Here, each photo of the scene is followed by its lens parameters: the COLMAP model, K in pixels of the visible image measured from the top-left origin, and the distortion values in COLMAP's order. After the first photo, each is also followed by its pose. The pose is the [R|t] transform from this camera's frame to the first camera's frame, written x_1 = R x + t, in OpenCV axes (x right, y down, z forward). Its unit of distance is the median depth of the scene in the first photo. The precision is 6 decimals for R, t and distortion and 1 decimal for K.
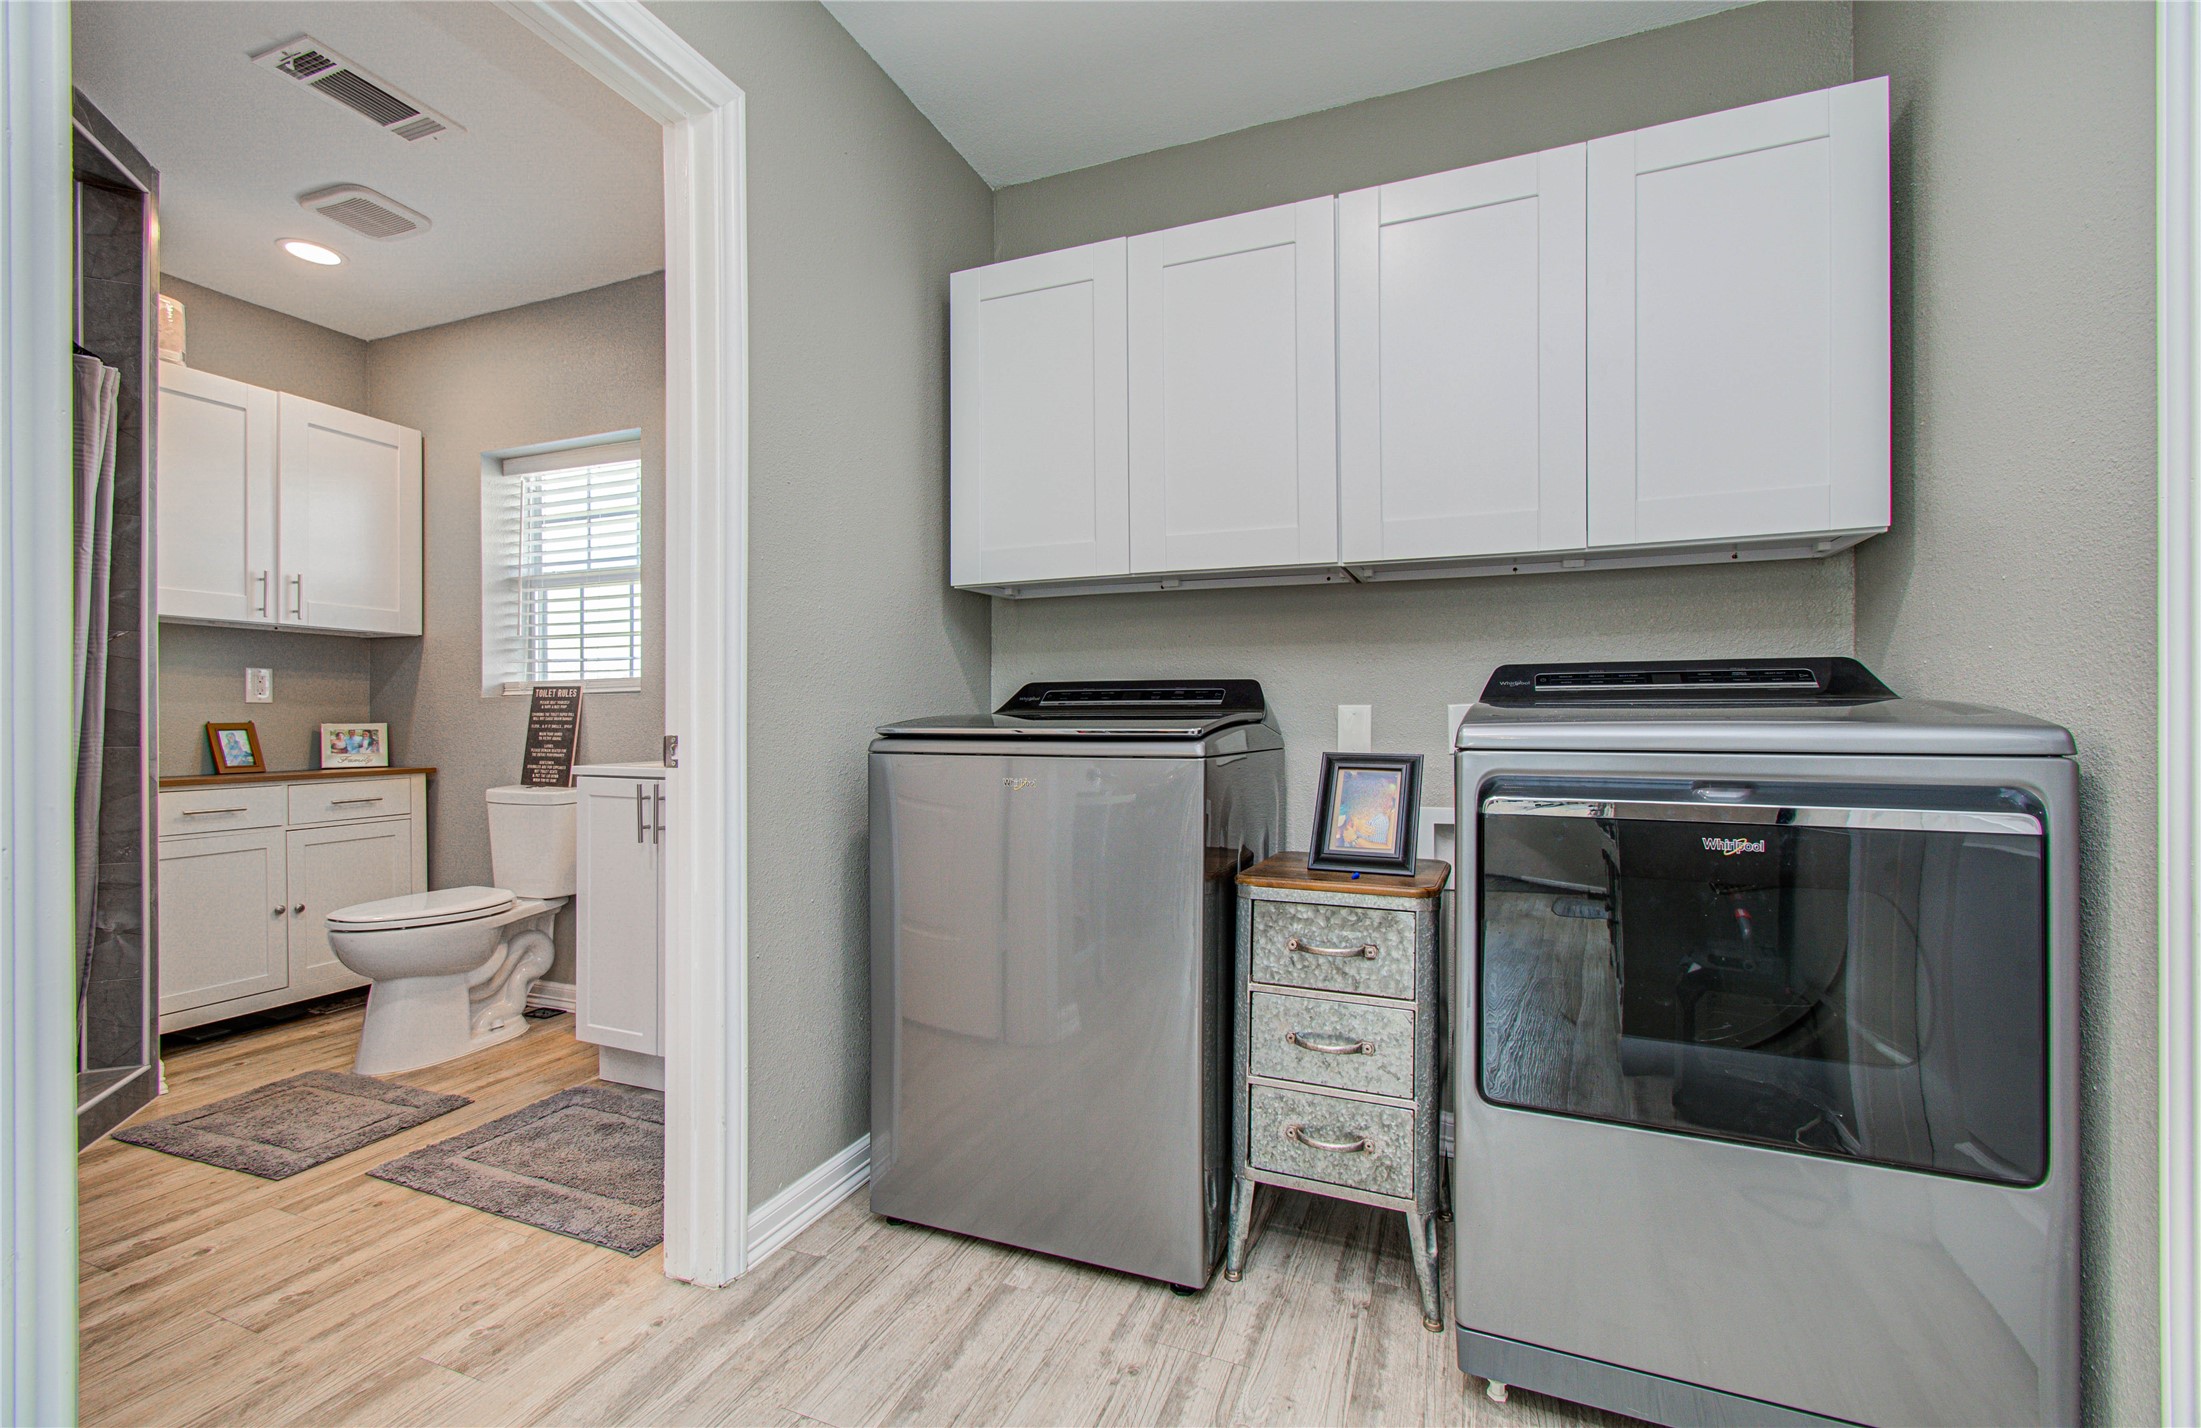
lens RADIAL K [[969.1, 0, 1110.9], [0, 969.1, 720.1], [0, 0, 1]] dist [0.004755, 0.000837]
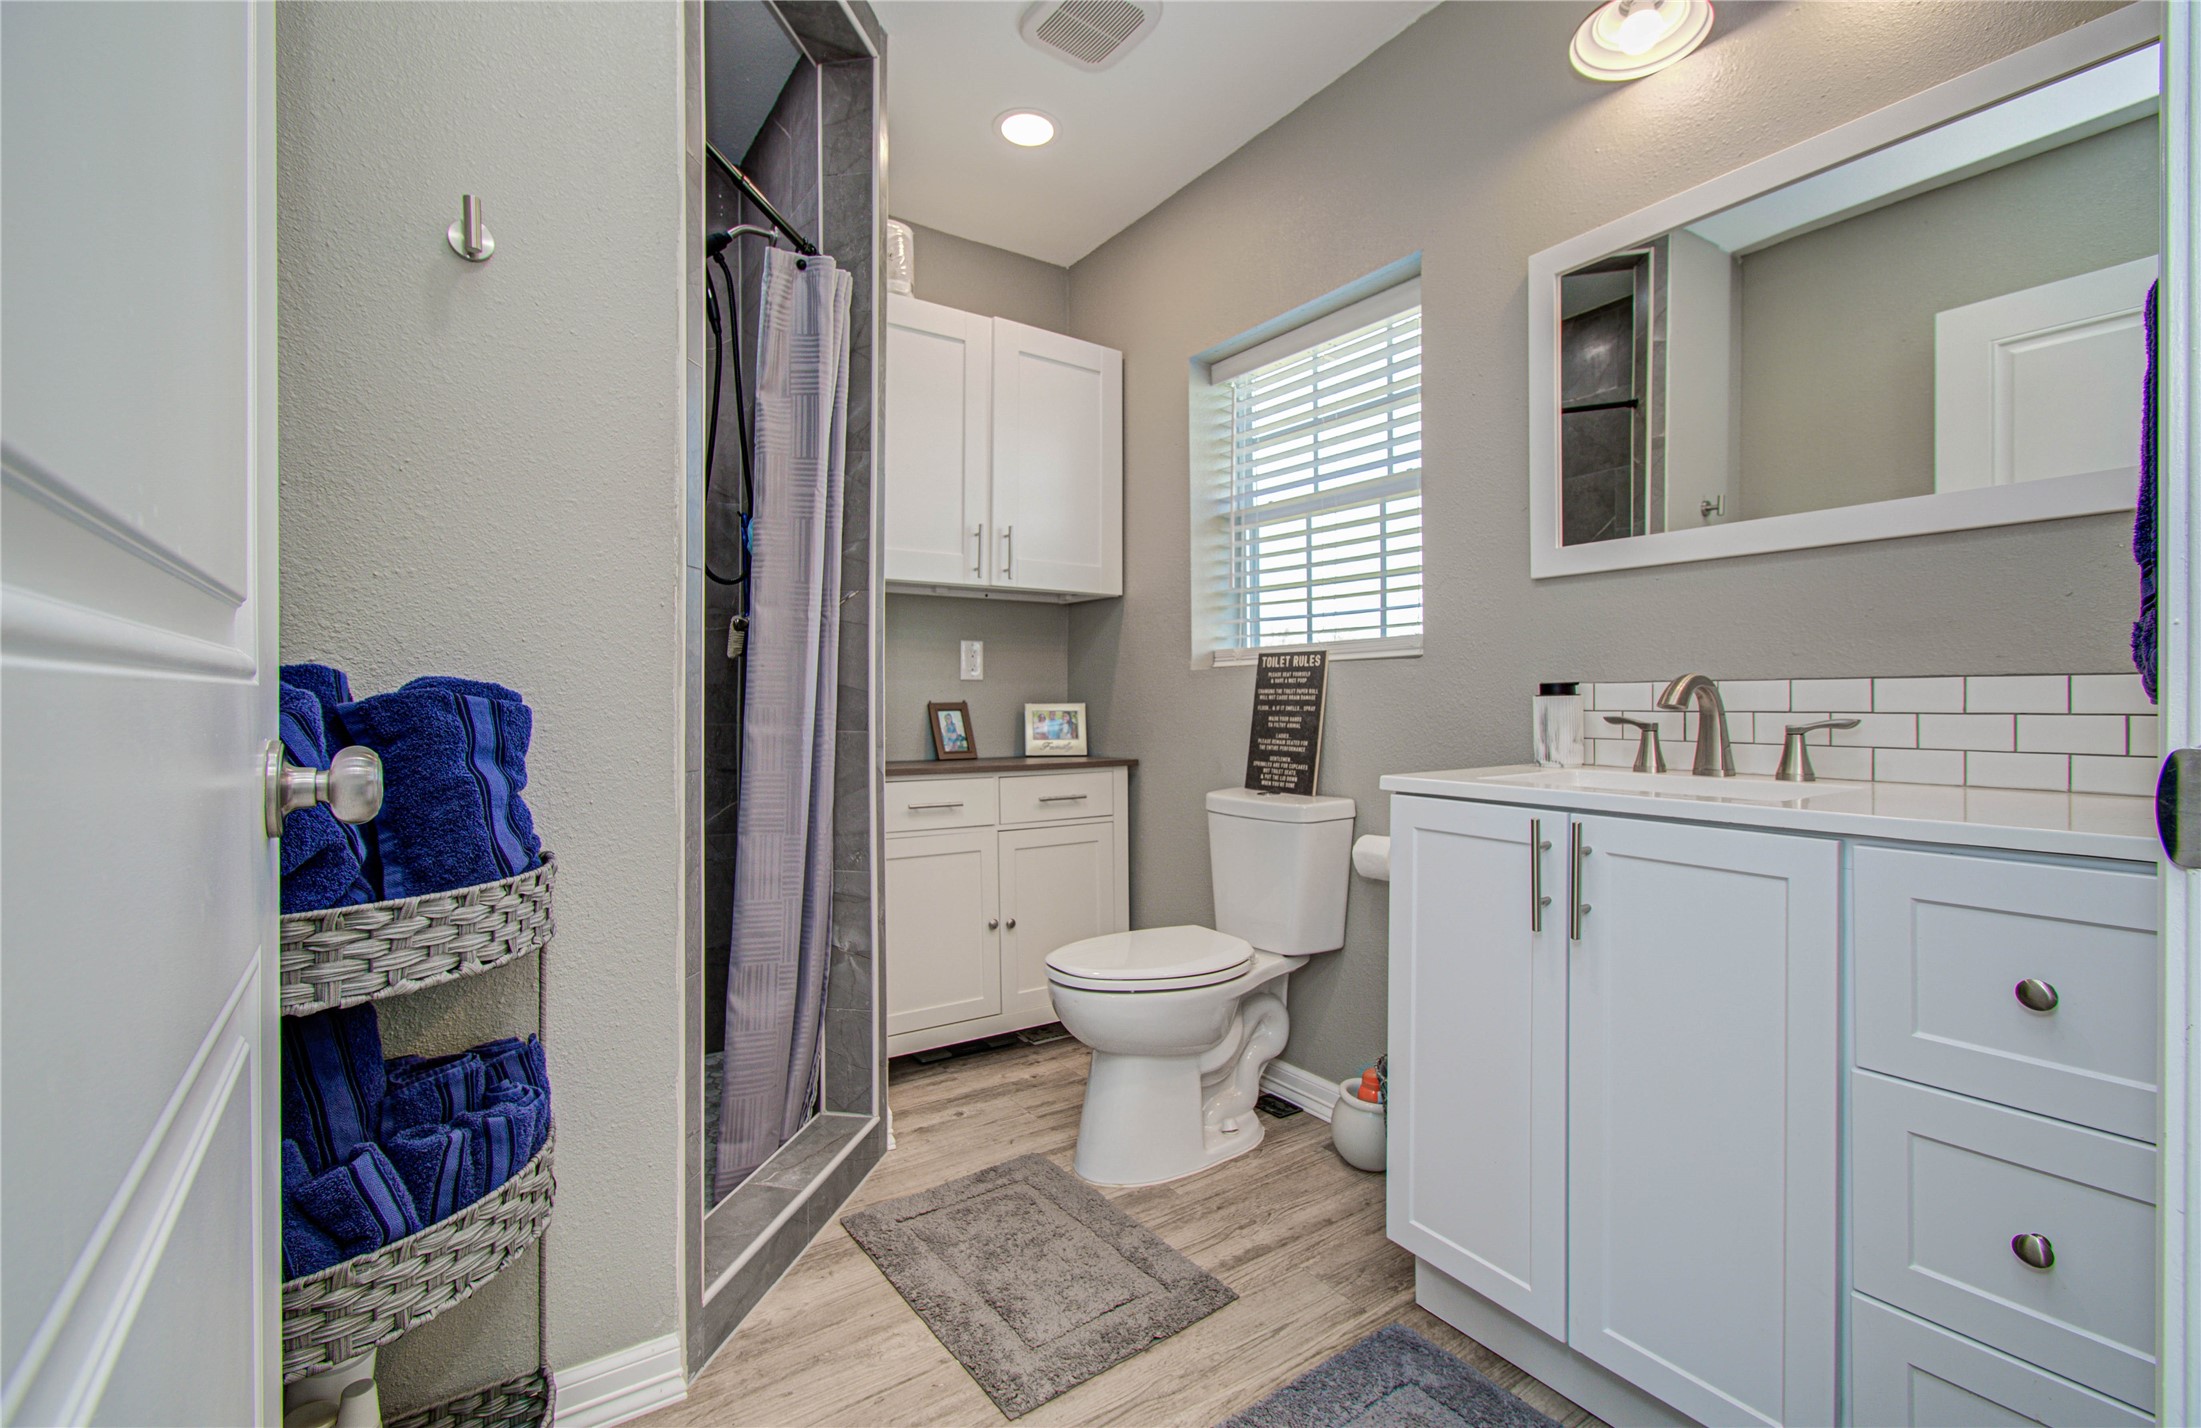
lens RADIAL K [[969.1, 0, 1096.5], [0, 969.1, 708.6], [0, 0, 1]] dist [0.004755, 0.000837]
pose [[0.837888, 0.004471, -0.545824, -0.334175], [-0.000729, 0.999975, 0.007074, 0.001965], [0.545842, -0.005529, 0.837870, 0.360000]]
